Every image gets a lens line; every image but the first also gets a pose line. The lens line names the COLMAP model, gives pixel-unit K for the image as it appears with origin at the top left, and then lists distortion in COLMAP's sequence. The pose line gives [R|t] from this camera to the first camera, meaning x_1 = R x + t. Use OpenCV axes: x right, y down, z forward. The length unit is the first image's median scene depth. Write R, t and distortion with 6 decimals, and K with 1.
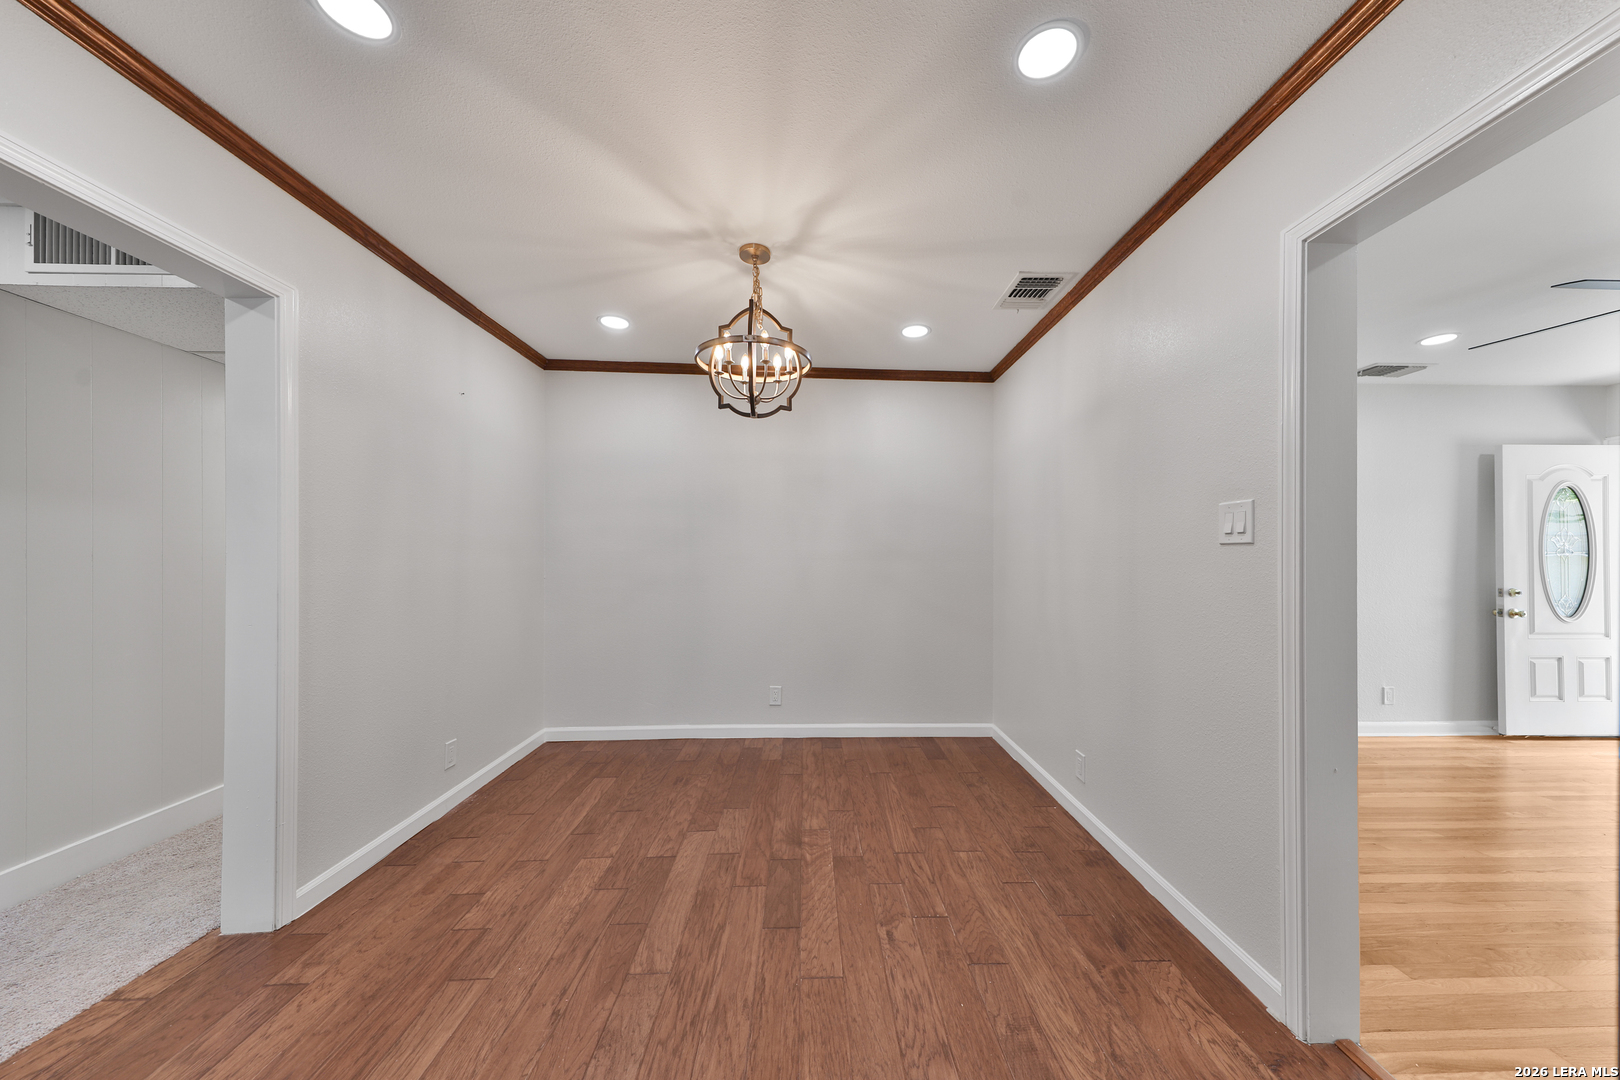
lens RADIAL K [[542.9, 0, 830.6], [0, 542.9, 556.1], [0, 0, 1]] dist [0.020075, -0.005293]
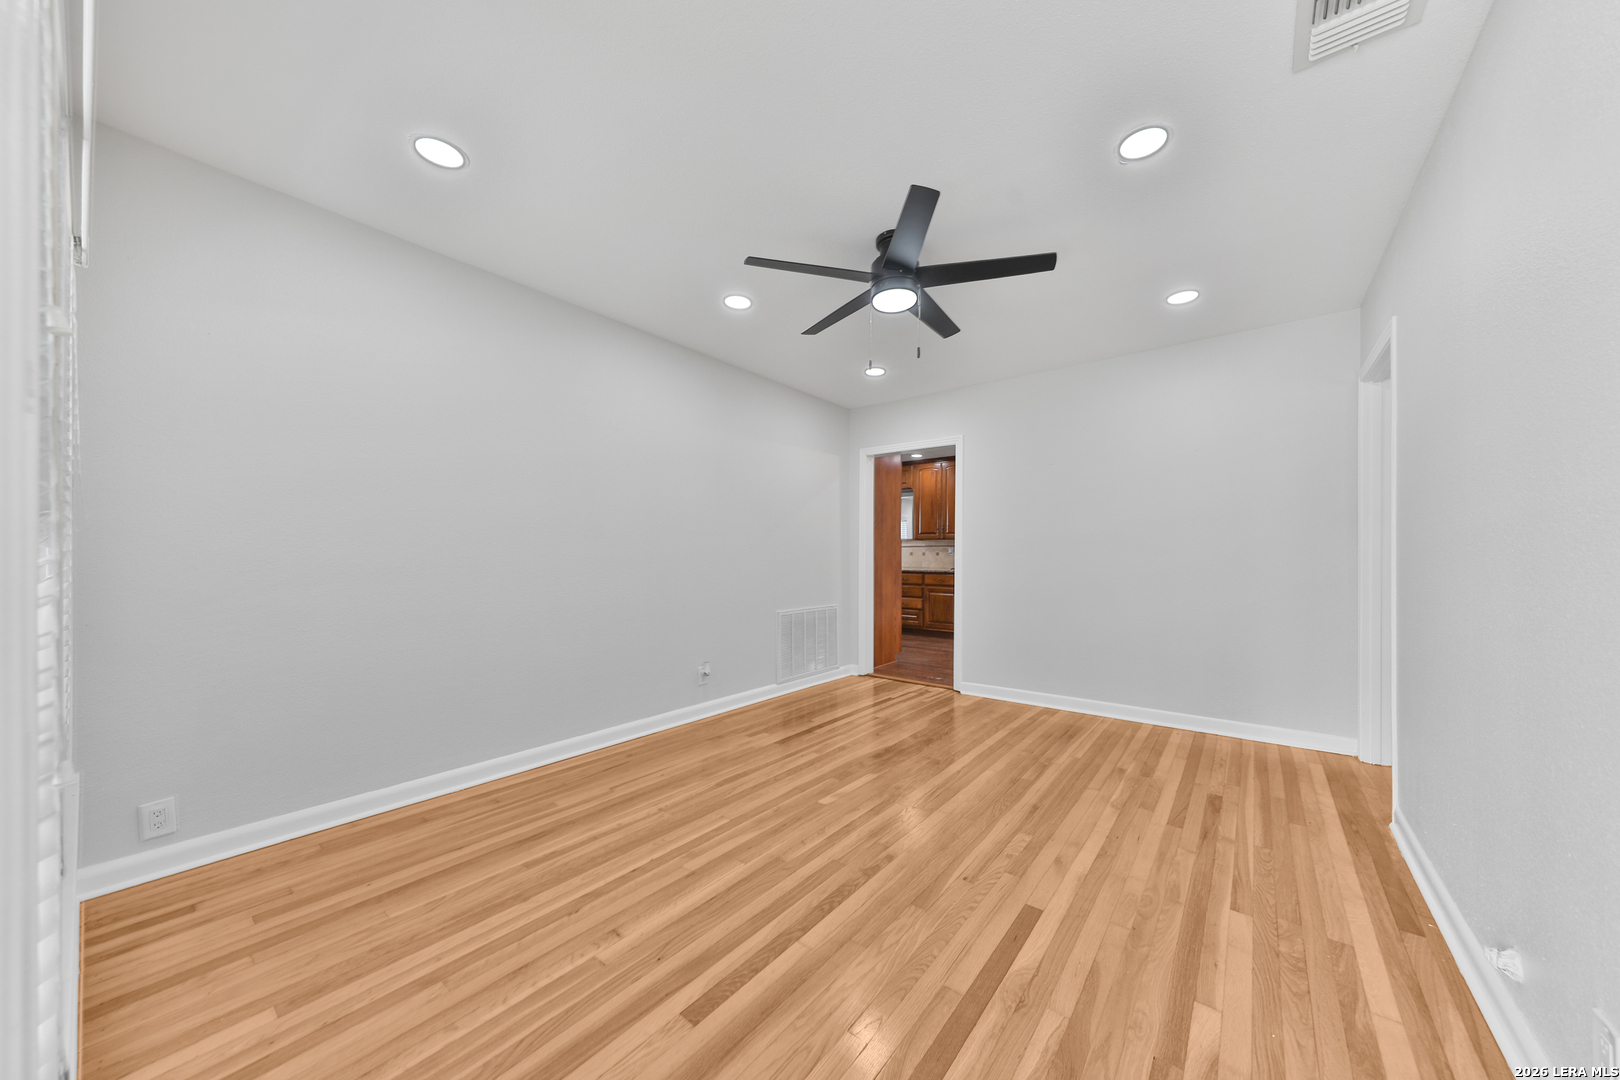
lens RADIAL K [[546.1, 0, 814.9], [0, 546.1, 556.1], [0, 0, 1]] dist [0.020218, -0.005334]
pose [[-0.655197, -0.009415, -0.755400, 1.977110], [-0.007878, 0.999953, -0.005629, 0.058808], [0.755417, 0.002263, -0.655240, 1.252816]]
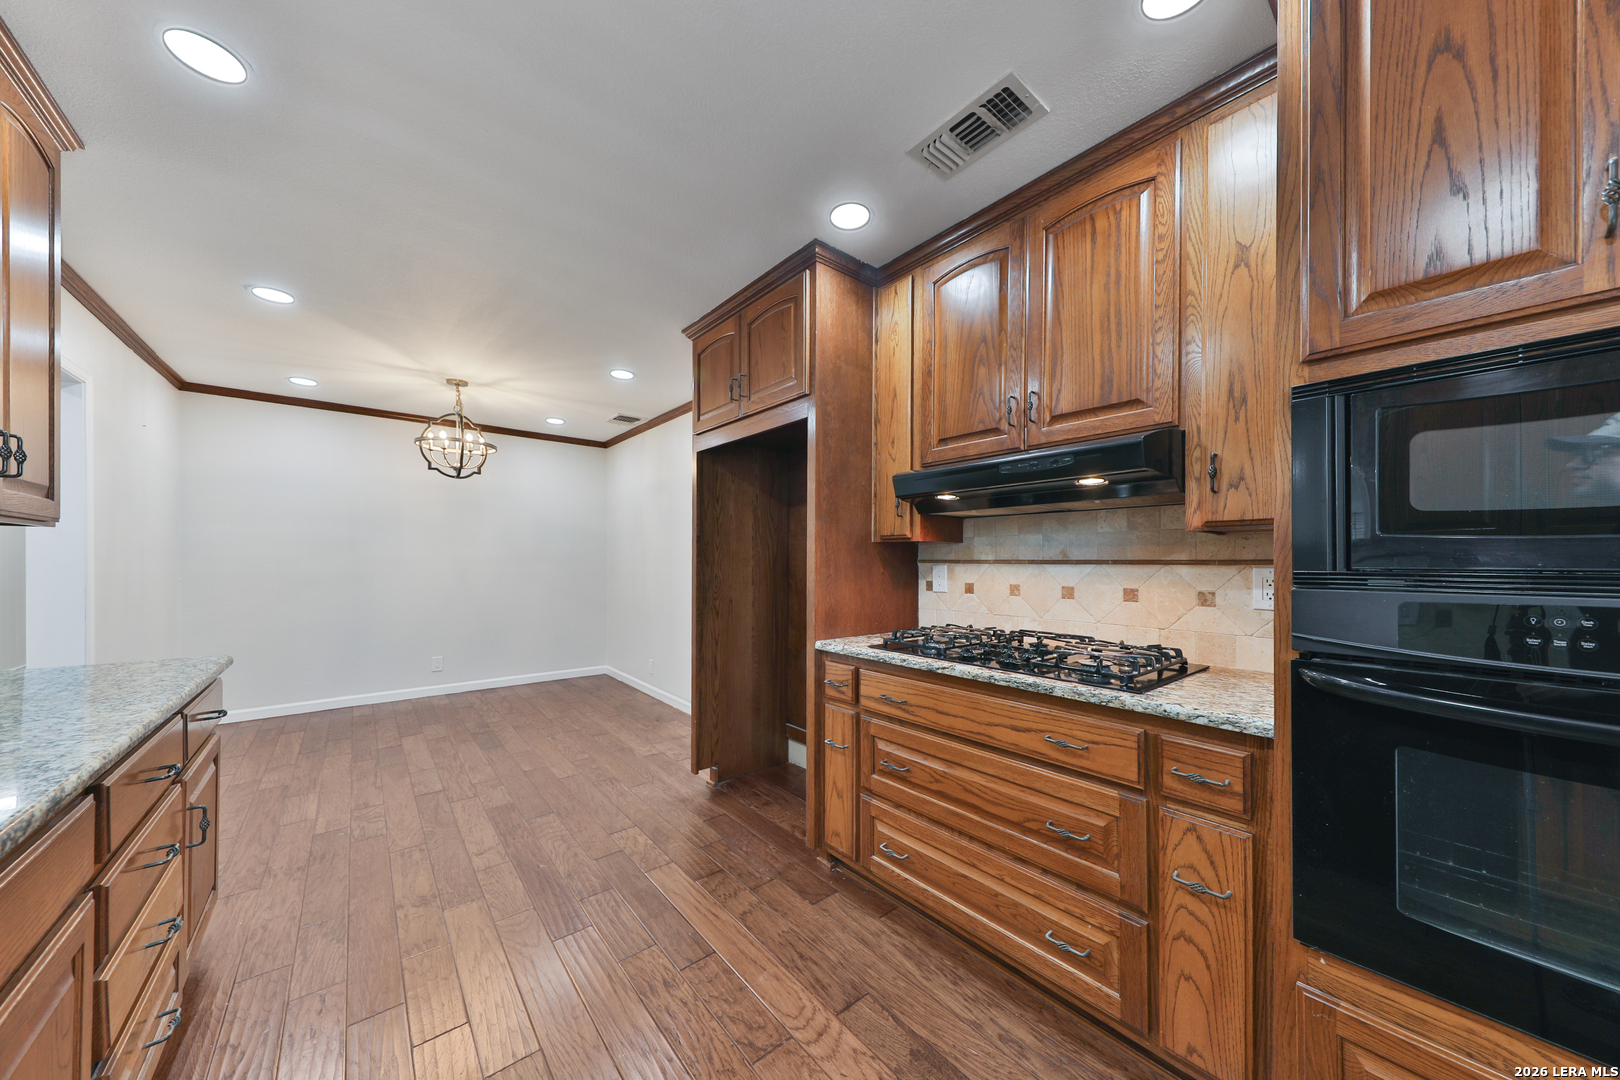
lens RADIAL K [[546.1, 0, 814.9], [0, 546.1, 556.1], [0, 0, 1]] dist [0.020218, -0.005334]
pose [[0.799501, 0.000956, 0.600664, -0.246311], [-0.001069, 0.999999, -0.000168, -0.013156], [-0.600663, -0.000508, 0.799502, -0.909992]]
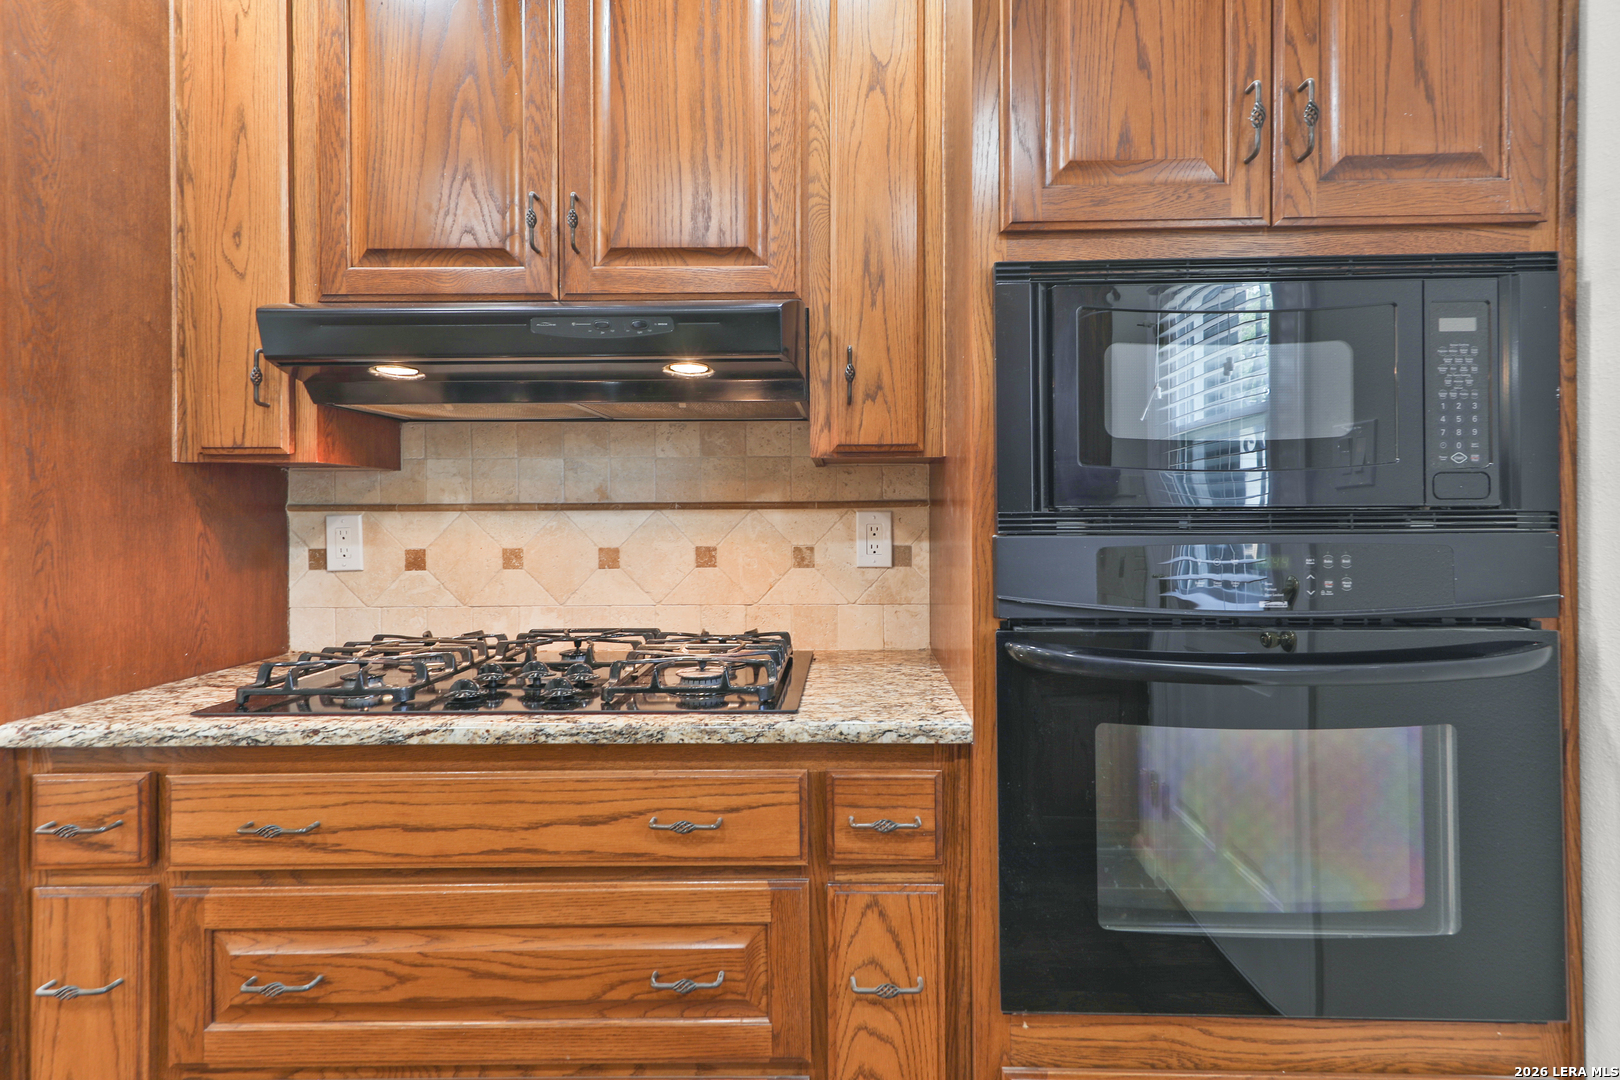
lens RADIAL K [[846.5, 0, 830.6], [0, 846.5, 508.7], [0, 0, 1]] dist [0.029964, -0.007919]
pose [[0.075461, -0.004836, 0.997137, -0.188609], [0.000069, 0.999988, 0.004844, -0.006816], [-0.997149, -0.000297, 0.075461, -0.743695]]
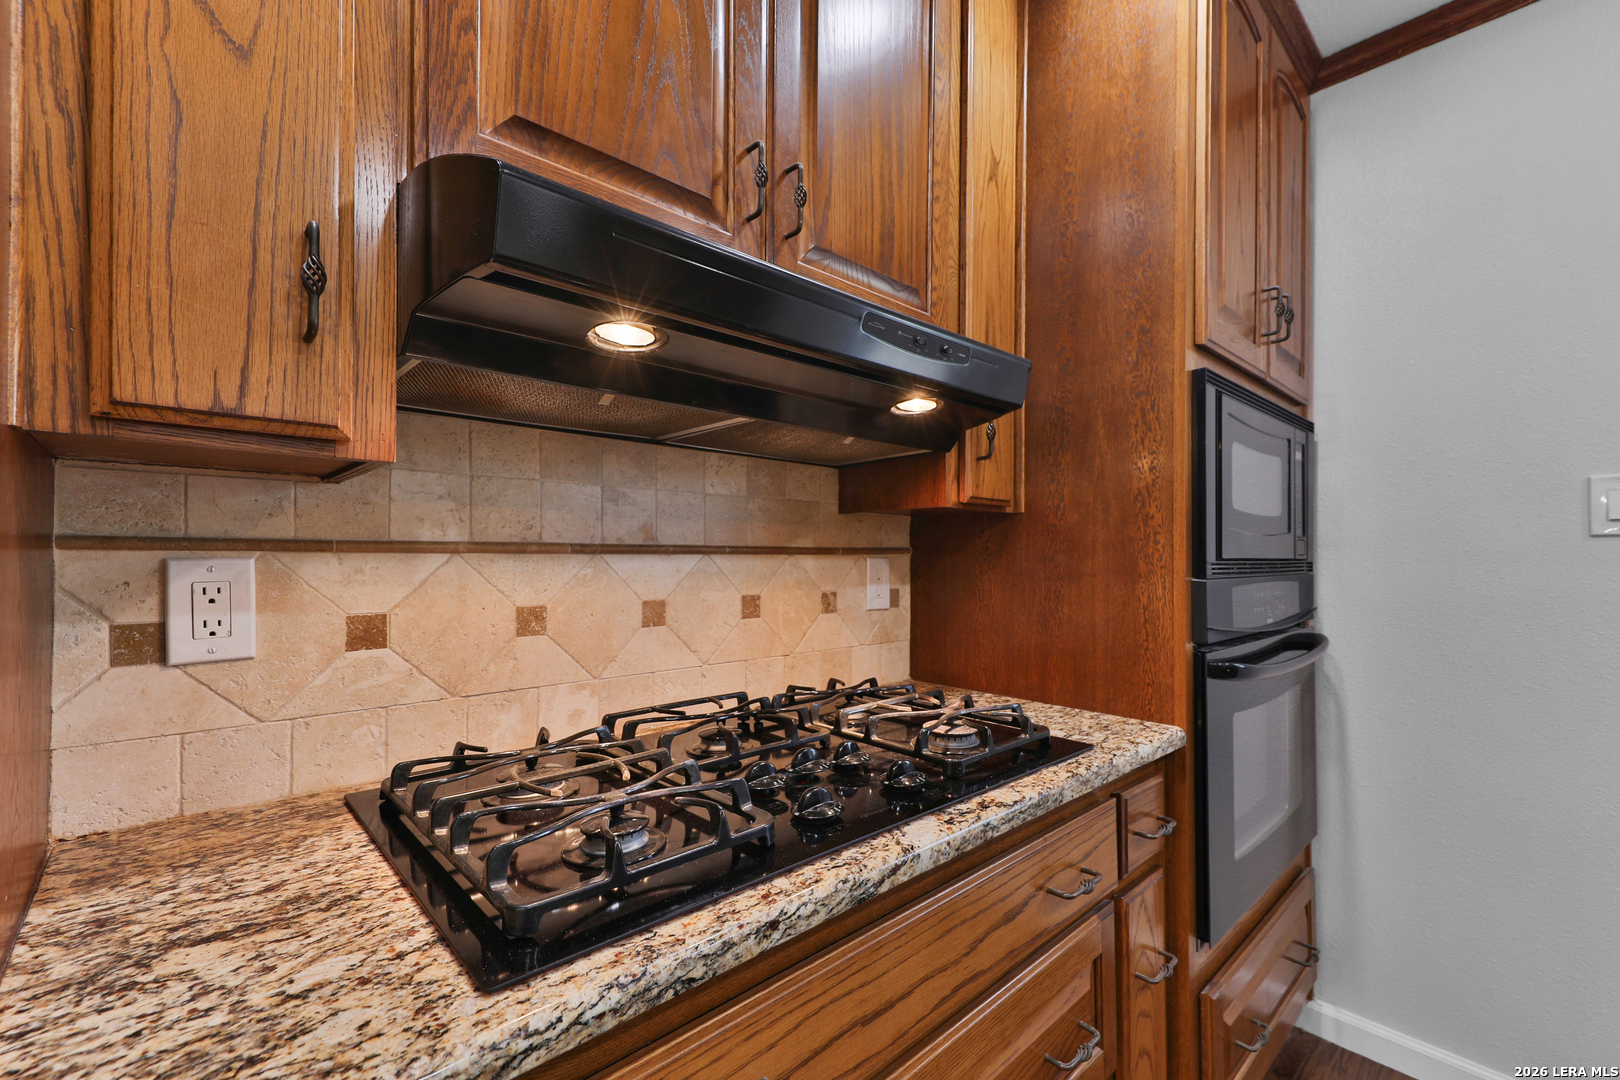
lens RADIAL K [[692.5, 0, 818.3], [0, 692.5, 550.3], [0, 0, 1]] dist [0.020805, -0.000256]
pose [[-0.647189, -0.004471, 0.762317, 0.076616], [-0.013849, 0.999887, -0.005893, -0.003455], [-0.762204, -0.014371, -0.647177, -0.285786]]
